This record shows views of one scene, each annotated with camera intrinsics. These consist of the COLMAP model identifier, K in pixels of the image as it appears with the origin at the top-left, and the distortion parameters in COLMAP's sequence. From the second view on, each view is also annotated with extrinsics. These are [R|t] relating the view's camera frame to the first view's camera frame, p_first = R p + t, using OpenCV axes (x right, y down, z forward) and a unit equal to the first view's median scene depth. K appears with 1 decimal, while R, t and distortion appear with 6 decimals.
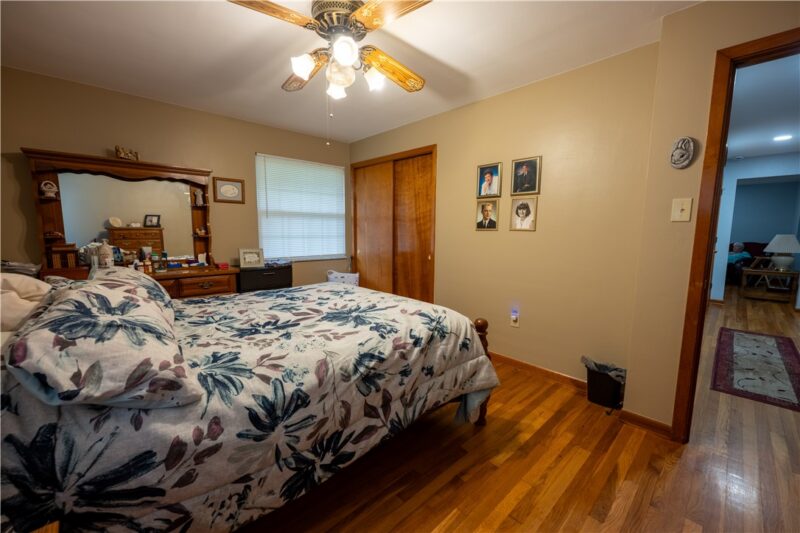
lens RADIAL K [[320.7, 0, 400.0], [0, 320.7, 266.5], [0, 0, 1]] dist [-0.002217, -0.000098]
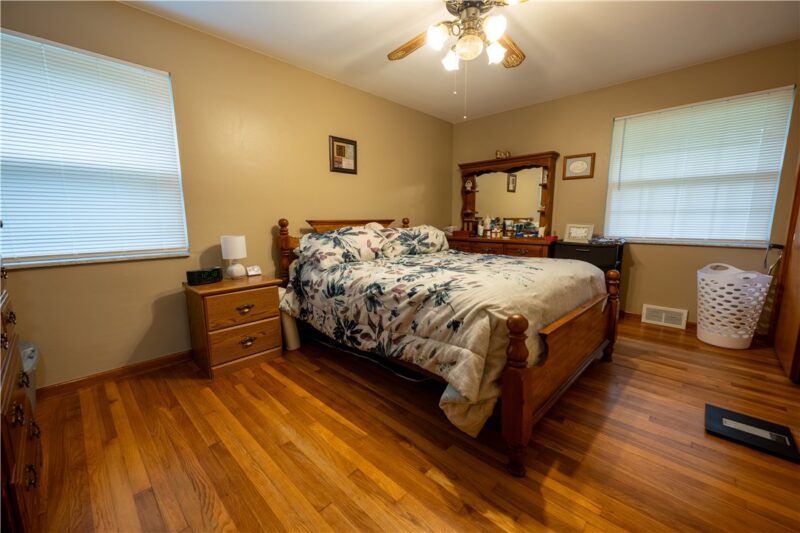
lens RADIAL K [[320.7, 0, 400.0], [0, 320.7, 266.5], [0, 0, 1]] dist [-0.002217, -0.000098]
pose [[0.054674, 0.140408, -0.988583, 1.206863], [-0.108116, 0.985075, 0.133931, 0.004446], [0.992634, 0.099559, 0.069038, 0.965690]]
